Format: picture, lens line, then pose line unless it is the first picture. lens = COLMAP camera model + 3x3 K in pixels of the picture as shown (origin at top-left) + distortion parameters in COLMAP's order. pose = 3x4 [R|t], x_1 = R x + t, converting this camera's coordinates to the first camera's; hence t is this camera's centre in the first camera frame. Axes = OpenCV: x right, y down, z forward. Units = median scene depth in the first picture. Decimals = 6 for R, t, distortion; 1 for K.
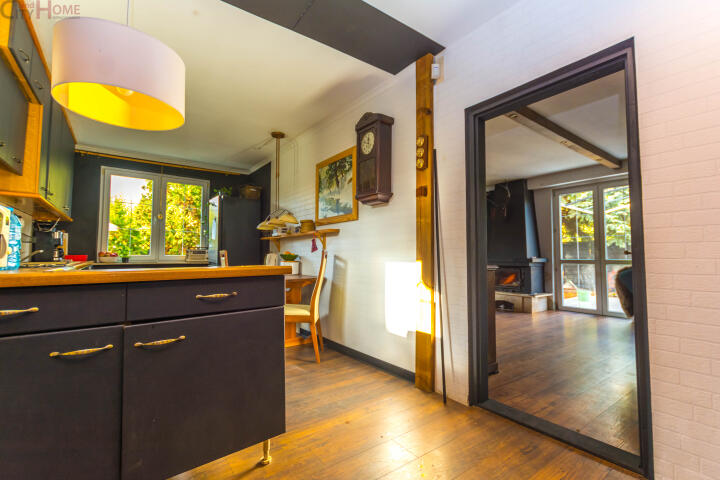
lens RADIAL K [[321.8, 0, 378.8], [0, 321.8, 241.4], [0, 0, 1]] dist [0.003220, -0.004482]
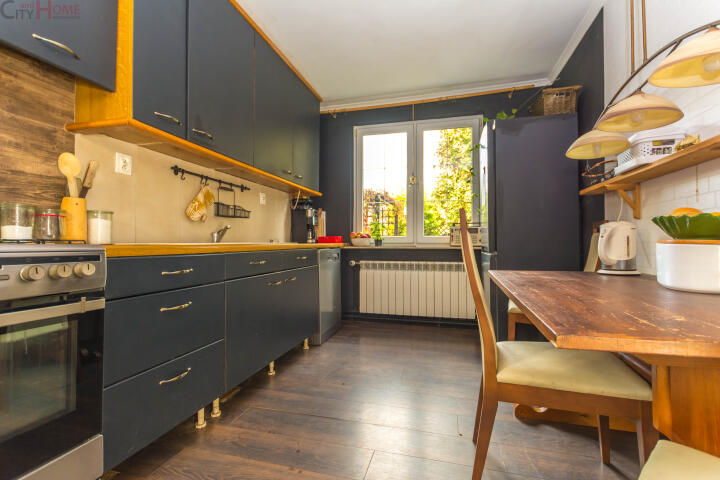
lens RADIAL K [[321.8, 0, 359.4], [0, 321.8, 239.3], [0, 0, 1]] dist [0.003220, -0.004482]
pose [[0.578203, -0.016209, -0.815732, -0.196927], [0.041079, 0.999113, 0.009265, 0.041526], [0.814858, -0.038866, 0.578356, 0.532443]]
